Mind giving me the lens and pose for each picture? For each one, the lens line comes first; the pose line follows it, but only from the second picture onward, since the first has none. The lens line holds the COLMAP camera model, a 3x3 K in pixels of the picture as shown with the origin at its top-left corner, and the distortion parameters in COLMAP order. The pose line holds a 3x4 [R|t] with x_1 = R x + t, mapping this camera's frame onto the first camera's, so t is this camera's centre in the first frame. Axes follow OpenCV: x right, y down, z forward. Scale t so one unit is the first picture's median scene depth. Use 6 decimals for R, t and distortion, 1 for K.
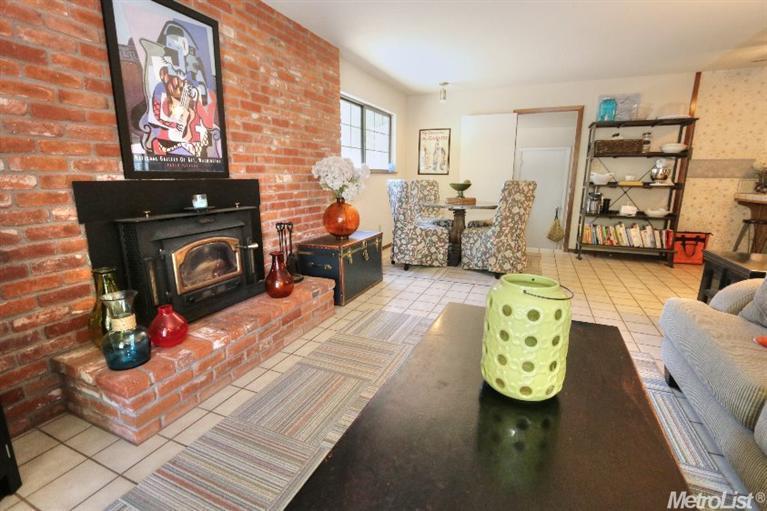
lens RADIAL K [[351.8, 0, 383.5], [0, 351.8, 255.5], [0, 0, 1]] dist [-0.015380, 0.000346]
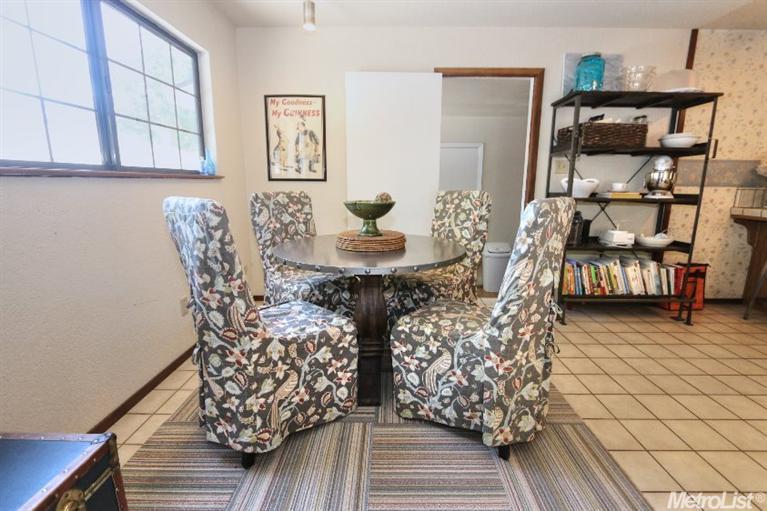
lens RADIAL K [[352.9, 0, 383.6], [0, 352.9, 250.4], [0, 0, 1]] dist [-0.018128, 0.001855]
pose [[0.922717, -0.071676, 0.378755, 0.074264], [0.082871, 0.996471, -0.013316, -0.152414], [-0.376464, 0.043675, 0.925401, 0.656589]]
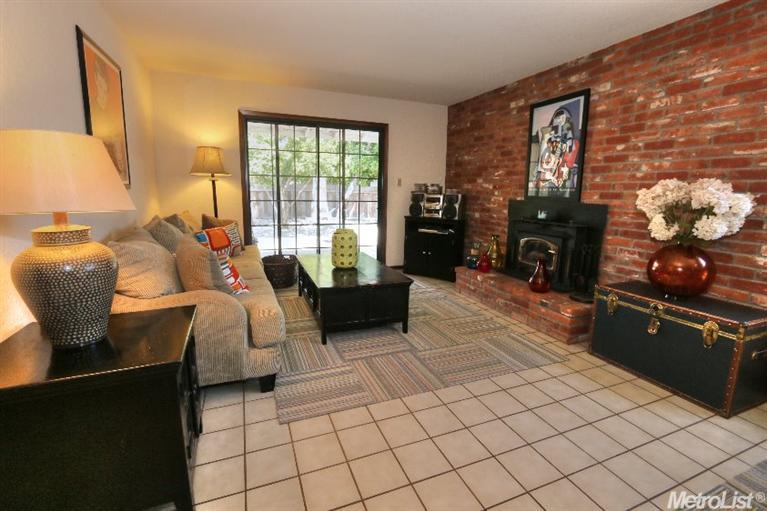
lens RADIAL K [[352.9, 0, 383.6], [0, 352.9, 250.4], [0, 0, 1]] dist [-0.018128, 0.001855]
pose [[-0.700582, 0.109088, -0.705184, 0.612545], [-0.174214, 0.932192, 0.317282, -0.206436], [0.691978, 0.345135, -0.634072, 0.838590]]
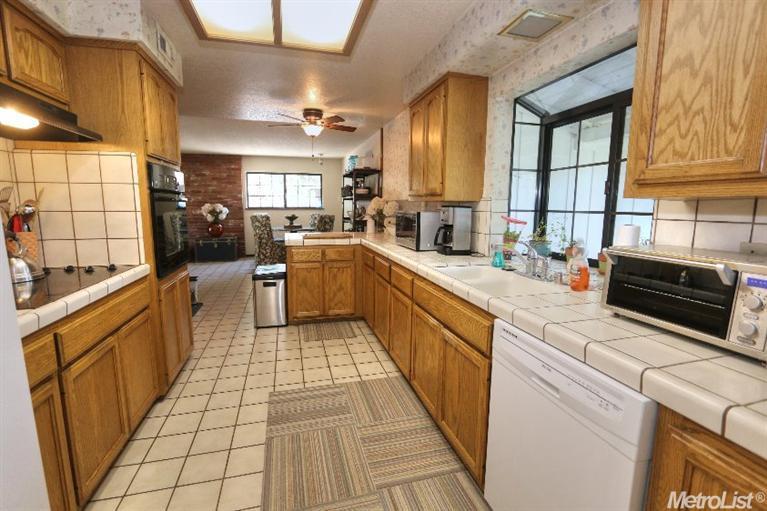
lens RADIAL K [[352.9, 0, 383.6], [0, 352.9, 250.4], [0, 0, 1]] dist [-0.018128, 0.001855]
pose [[0.626929, 0.103576, -0.772160, 1.993984], [-0.178969, 0.983764, -0.013348, -0.110781], [0.758241, 0.146560, 0.635287, 0.313841]]
